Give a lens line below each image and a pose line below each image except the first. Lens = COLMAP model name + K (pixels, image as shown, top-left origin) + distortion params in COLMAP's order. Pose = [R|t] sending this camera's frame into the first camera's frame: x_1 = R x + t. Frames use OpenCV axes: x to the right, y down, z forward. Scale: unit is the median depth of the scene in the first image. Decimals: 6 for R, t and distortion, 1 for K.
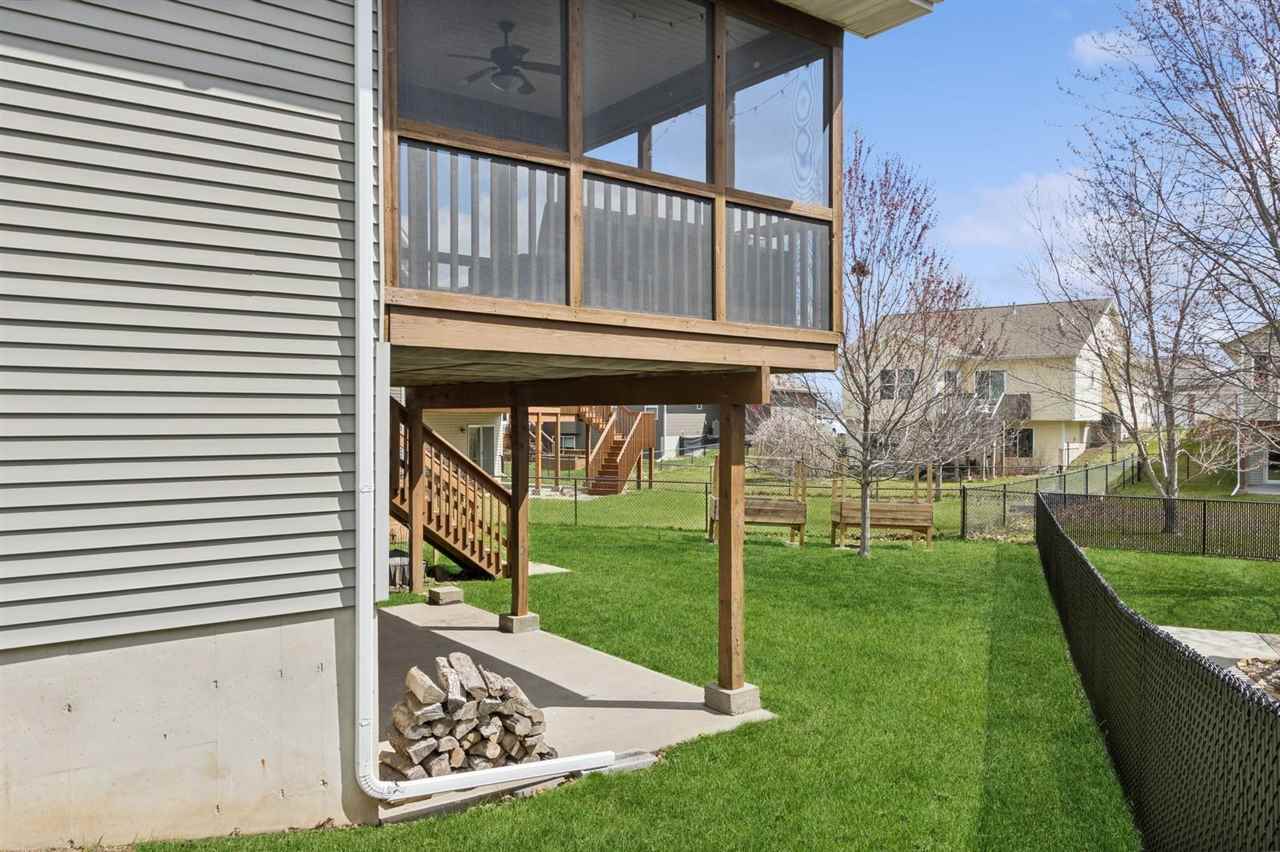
lens RADIAL K [[947.0, 0, 640.0], [0, 947.0, 426.0], [0, 0, 1]] dist [-0.001531, -0.000429]
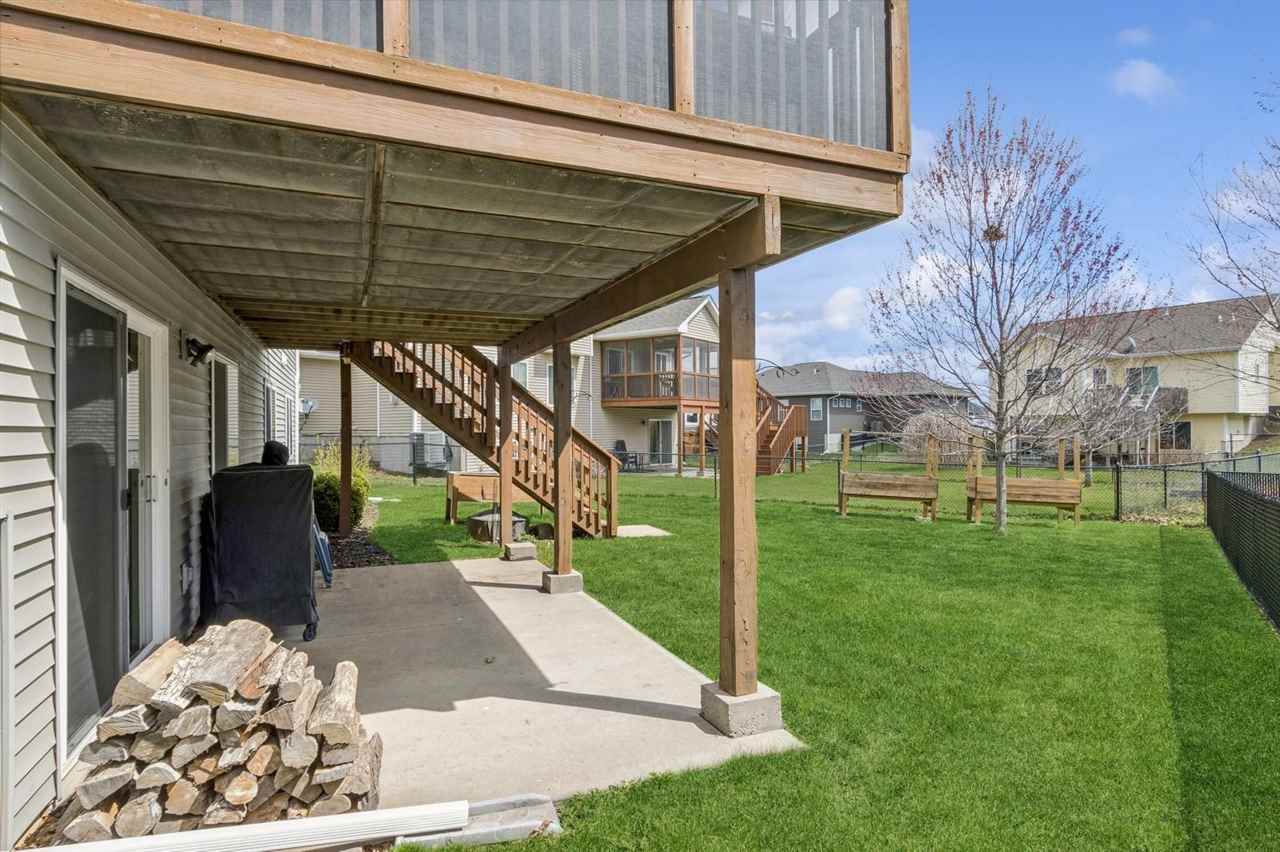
lens RADIAL K [[716.4, 0, 640.0], [0, 716.4, 426.0], [0, 0, 1]] dist [0.017725, -0.017854]
pose [[0.968221, -0.006774, -0.250003, 0.069868], [0.003201, 0.999887, -0.014696, 0.041830], [0.250075, 0.013428, 0.968133, 0.215106]]
